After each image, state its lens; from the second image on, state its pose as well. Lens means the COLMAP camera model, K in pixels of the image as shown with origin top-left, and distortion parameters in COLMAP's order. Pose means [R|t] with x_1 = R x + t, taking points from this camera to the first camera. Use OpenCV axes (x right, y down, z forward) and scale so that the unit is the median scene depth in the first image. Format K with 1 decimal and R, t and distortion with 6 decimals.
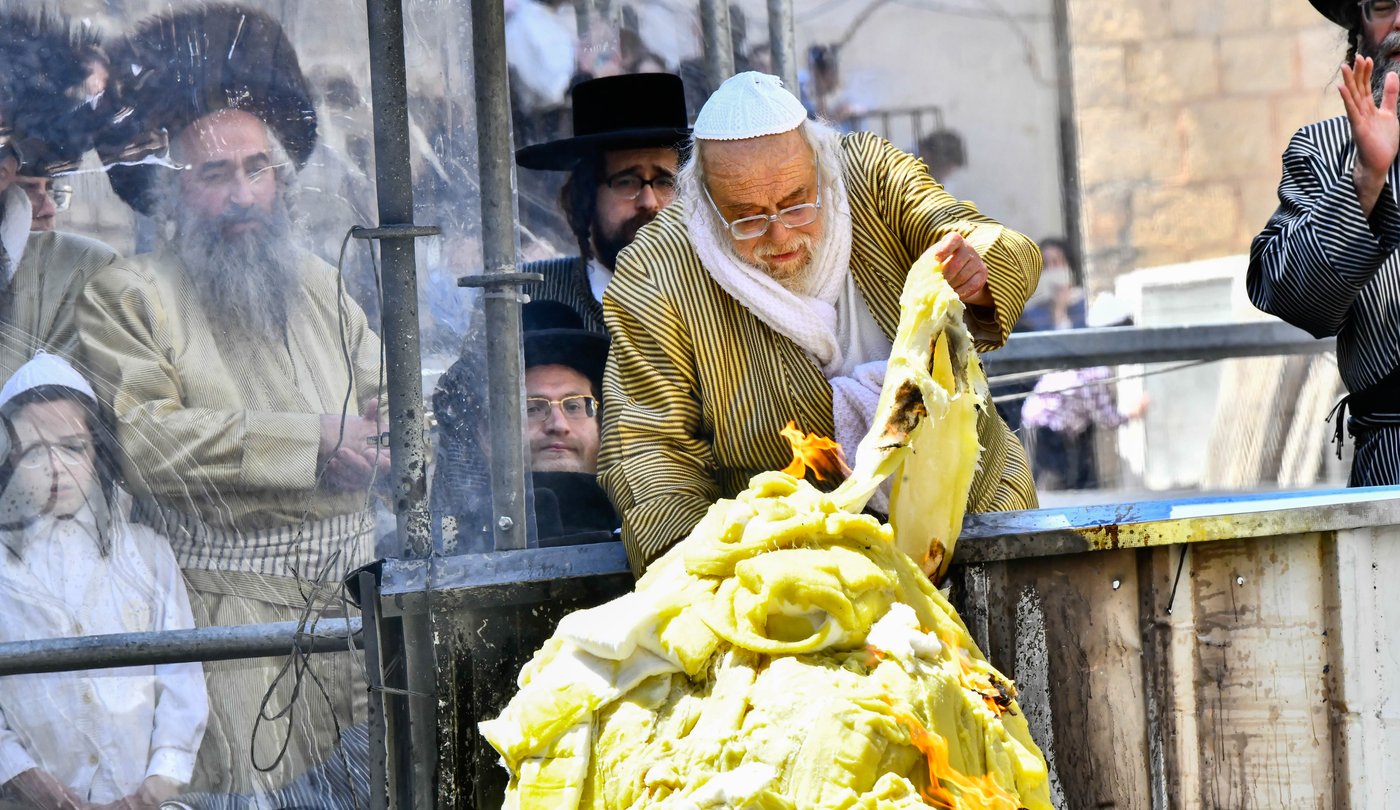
lens RADIAL K [[8789.9, 0, 704.9], [0, 8789.9, 312.3], [0, 0, 1]] dist [2.015714, -22.312153]
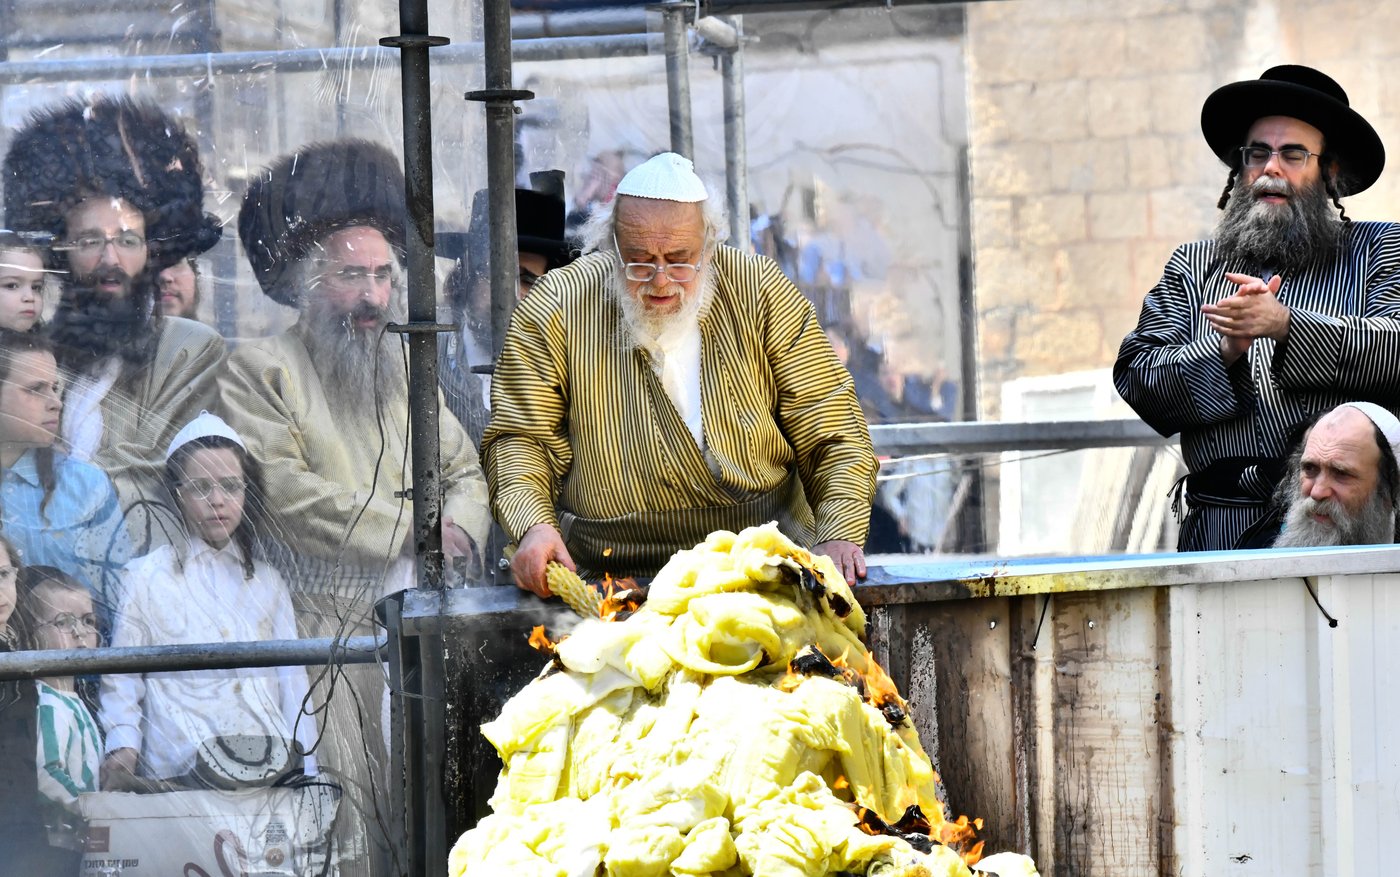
lens RADIAL K [[9536.5, 0, 696.7], [0, 9536.5, 397.1], [0, 0, 1]] dist [2.484623, 7.204282]
pose [[0.999655, 0.025905, -0.004309, 0.009792], [-0.025839, 0.999559, 0.014645, -0.020081], [0.004686, -0.014528, 0.999883, -0.350996]]
